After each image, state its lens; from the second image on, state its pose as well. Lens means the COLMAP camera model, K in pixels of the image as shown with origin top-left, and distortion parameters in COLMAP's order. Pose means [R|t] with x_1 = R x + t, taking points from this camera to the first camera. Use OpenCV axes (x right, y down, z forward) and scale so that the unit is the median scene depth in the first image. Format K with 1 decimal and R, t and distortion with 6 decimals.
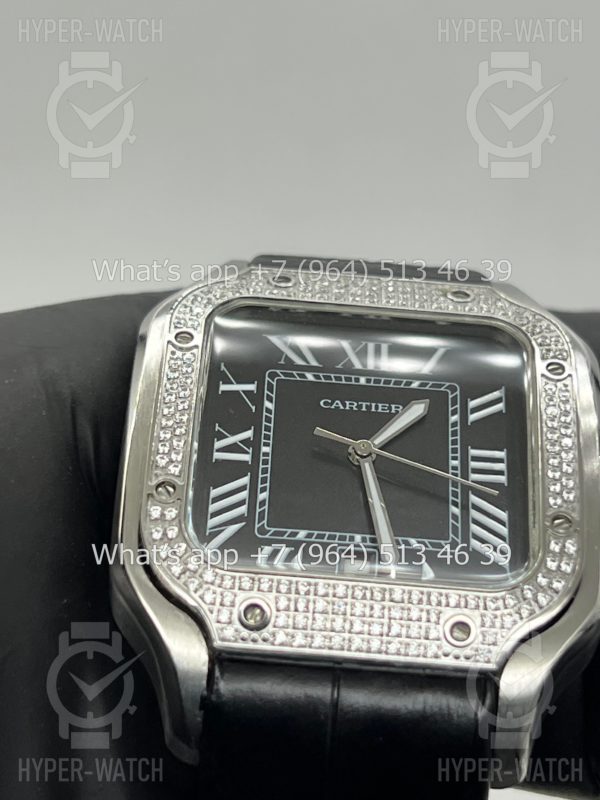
lens RADIAL K [[1840.1, 0, 300.0], [0, 1840.1, 400.0], [0, 0, 1]] dist [0.192735, -0.258103]
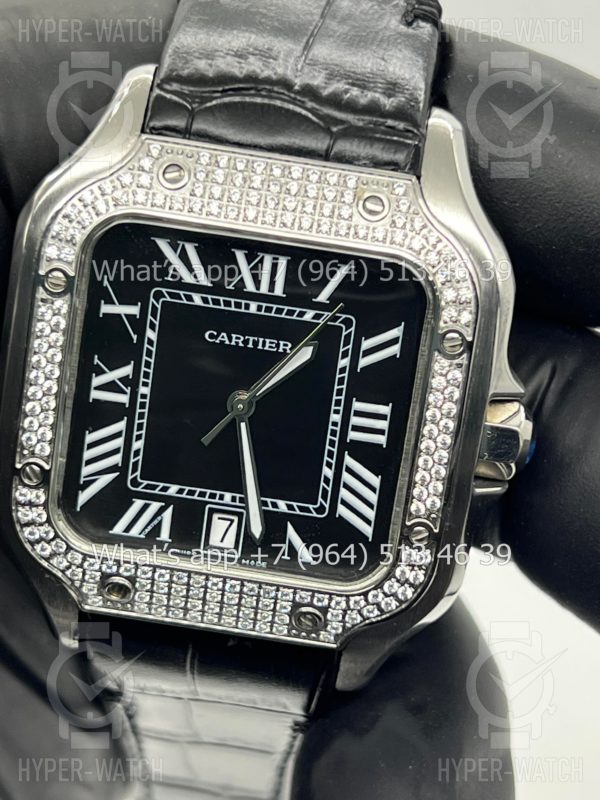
lens RADIAL K [[1840.1, 0, 300.0], [0, 1840.1, 400.0], [0, 0, 1]] dist [0.192735, -0.258103]
pose [[0.989387, 0.112594, -0.091852, 0.153701], [-0.008191, 0.674334, 0.738381, -0.692589], [0.145076, -0.729792, 0.668100, 0.351883]]
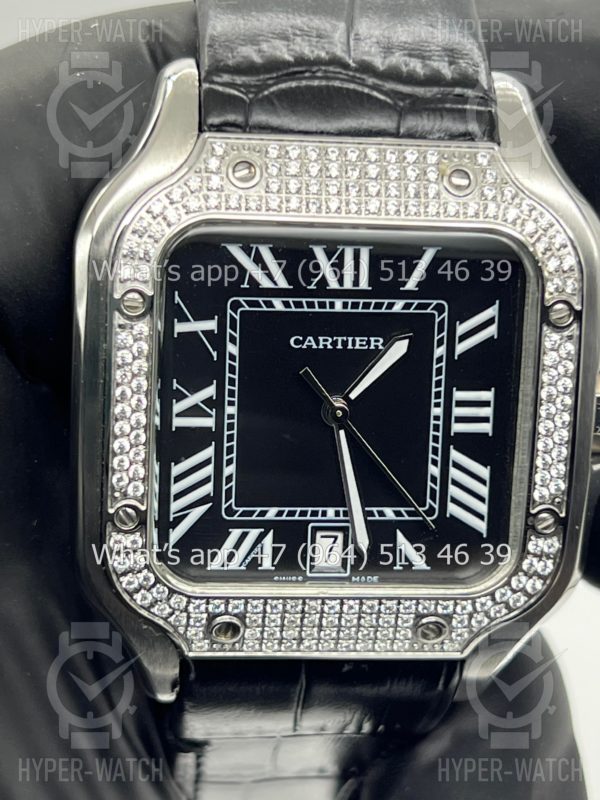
lens RADIAL K [[1840.1, 0, 300.0], [0, 1840.1, 400.0], [0, 0, 1]] dist [0.192735, -0.258103]
pose [[0.997689, -0.023601, 0.063713, -0.041898], [-0.030545, 0.681825, 0.730877, -0.634759], [-0.060691, -0.731134, 0.679529, 0.387683]]
